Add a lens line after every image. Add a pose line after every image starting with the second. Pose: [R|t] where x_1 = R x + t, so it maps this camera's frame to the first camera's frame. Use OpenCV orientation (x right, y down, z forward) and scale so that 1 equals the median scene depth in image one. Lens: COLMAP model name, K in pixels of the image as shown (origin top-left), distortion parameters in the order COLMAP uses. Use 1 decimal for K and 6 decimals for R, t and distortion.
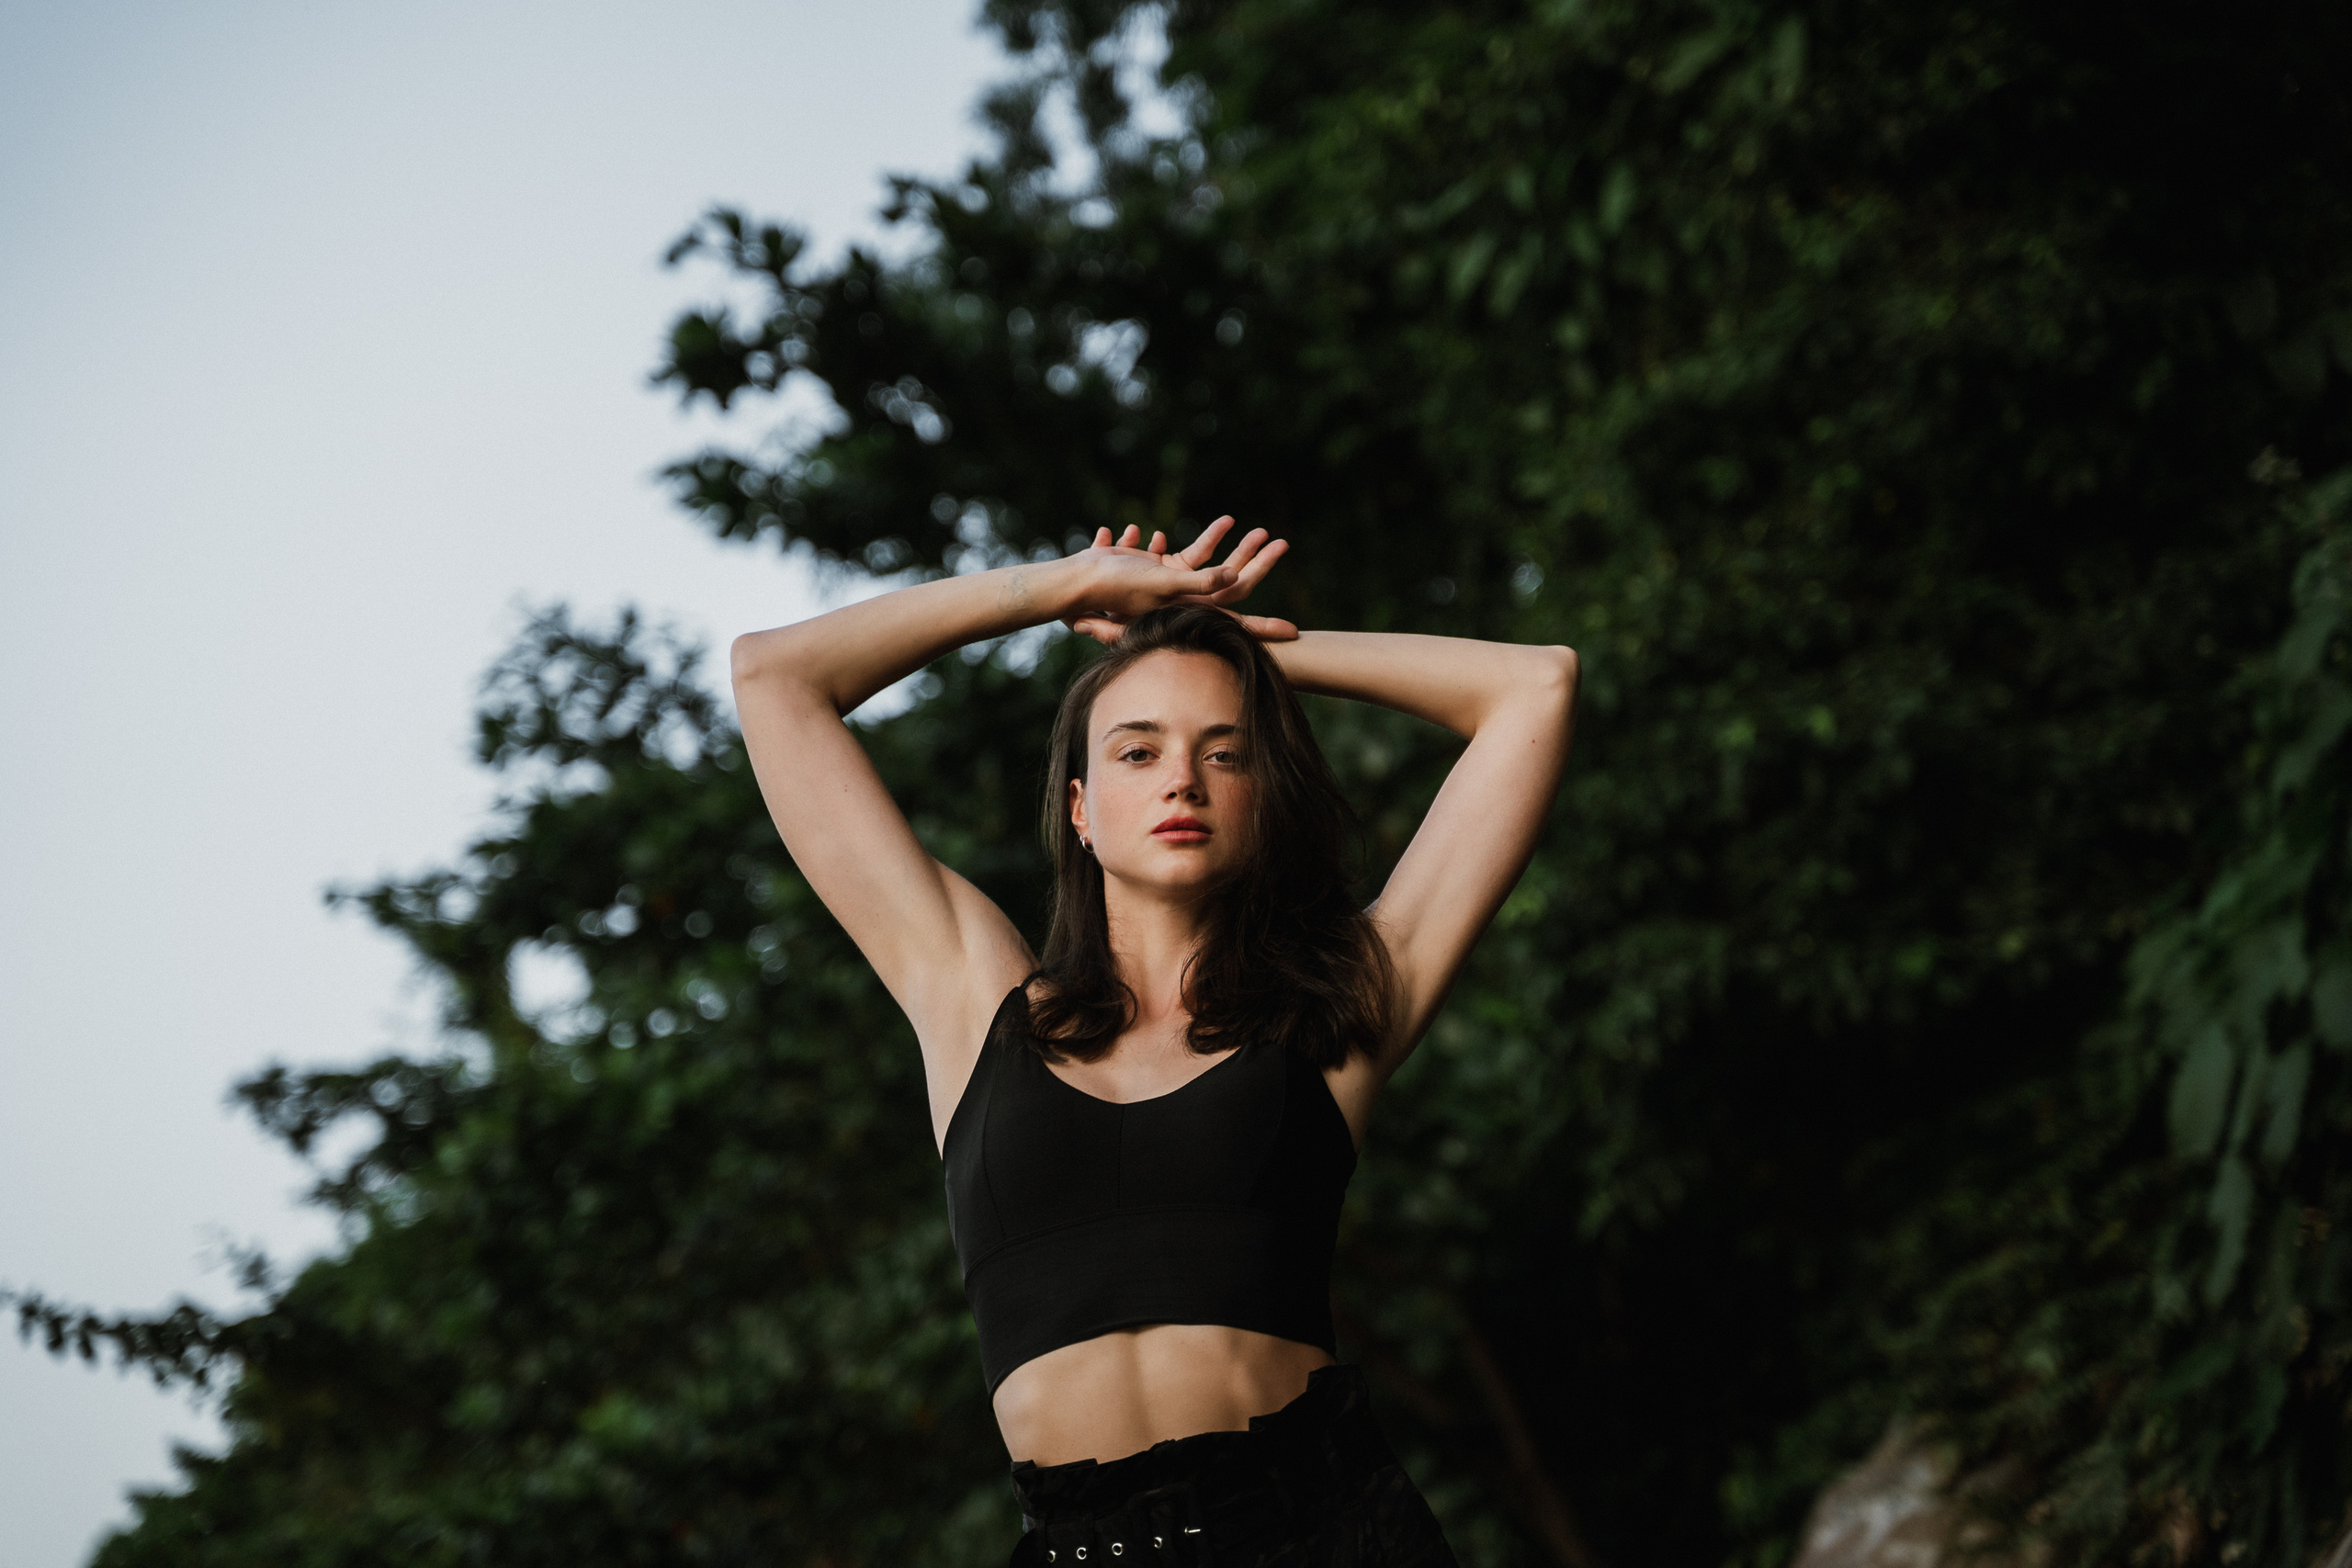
lens RADIAL K [[4779.8, 0, 1136.1], [0, 4779.8, 785.5], [0, 0, 1]] dist [0.238724, 0.000000]
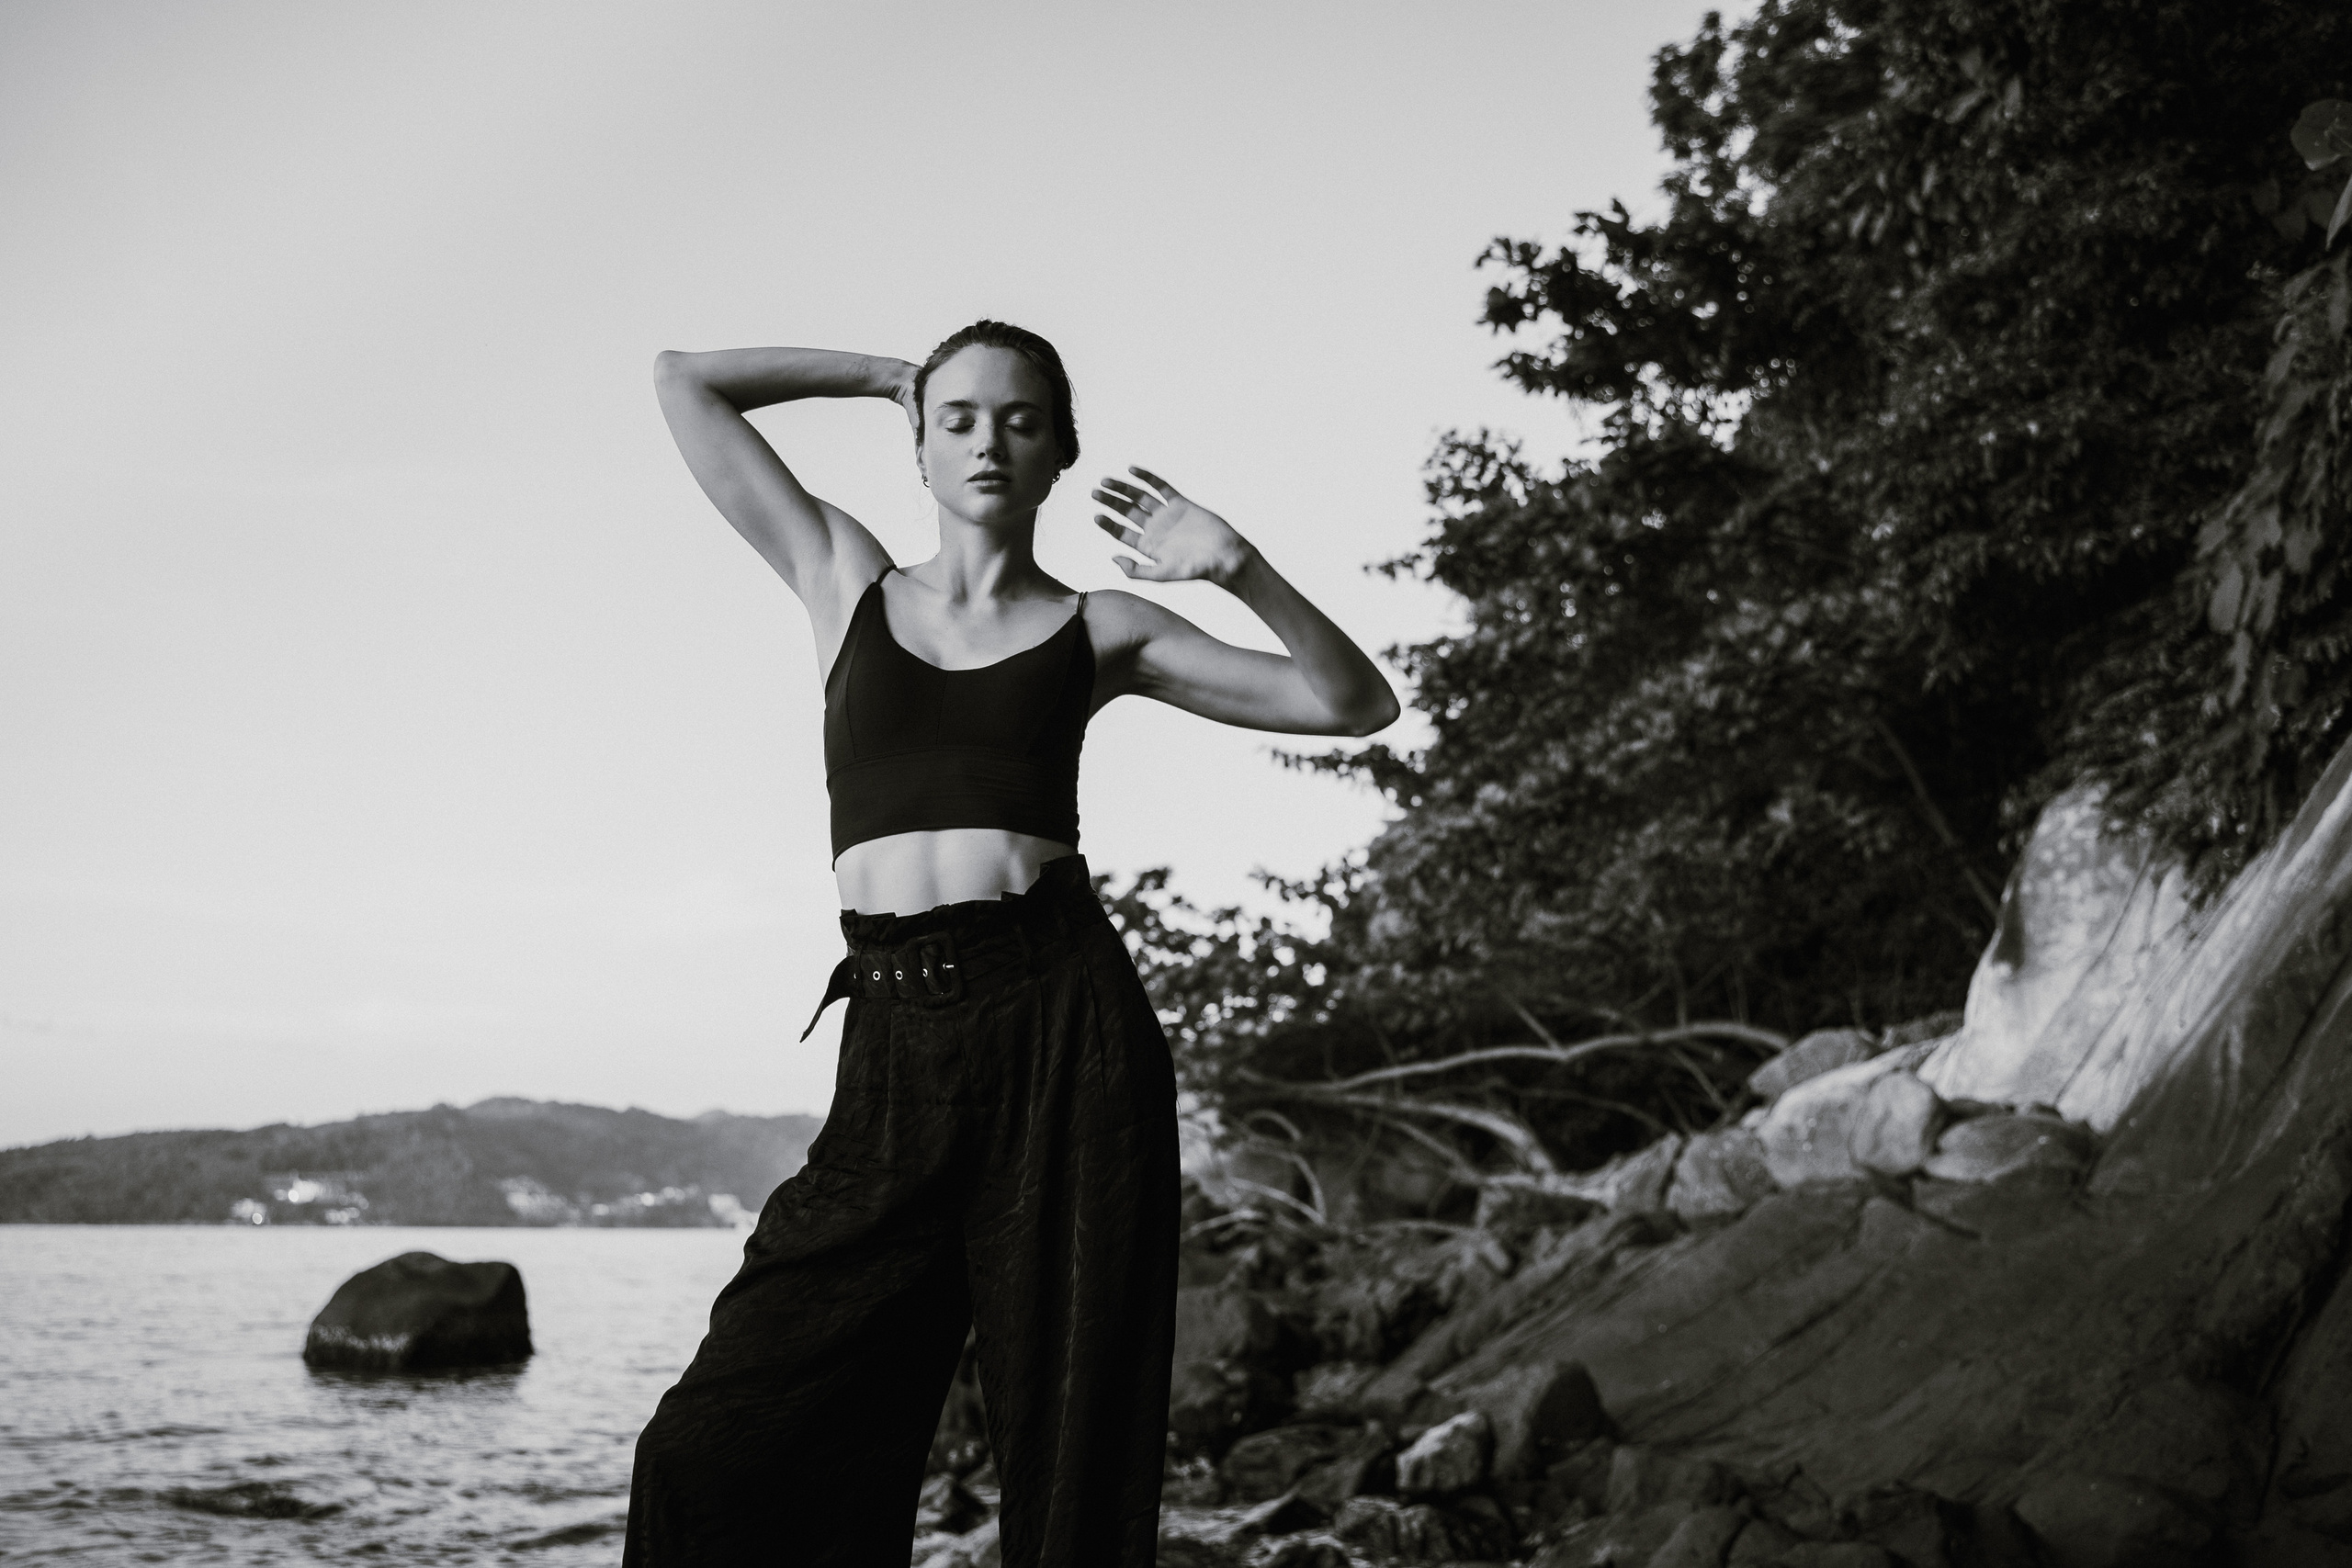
lens RADIAL K [[1936.5, 0, 1234.1], [0, 1936.5, 770.7], [0, 0, 1]] dist [-0.064466, 0.024962]
pose [[0.947695, -0.042548, -0.316328, 0.068423], [0.082466, 0.990064, 0.113893, 0.009533], [0.308339, -0.134022, 0.941788, 0.120450]]
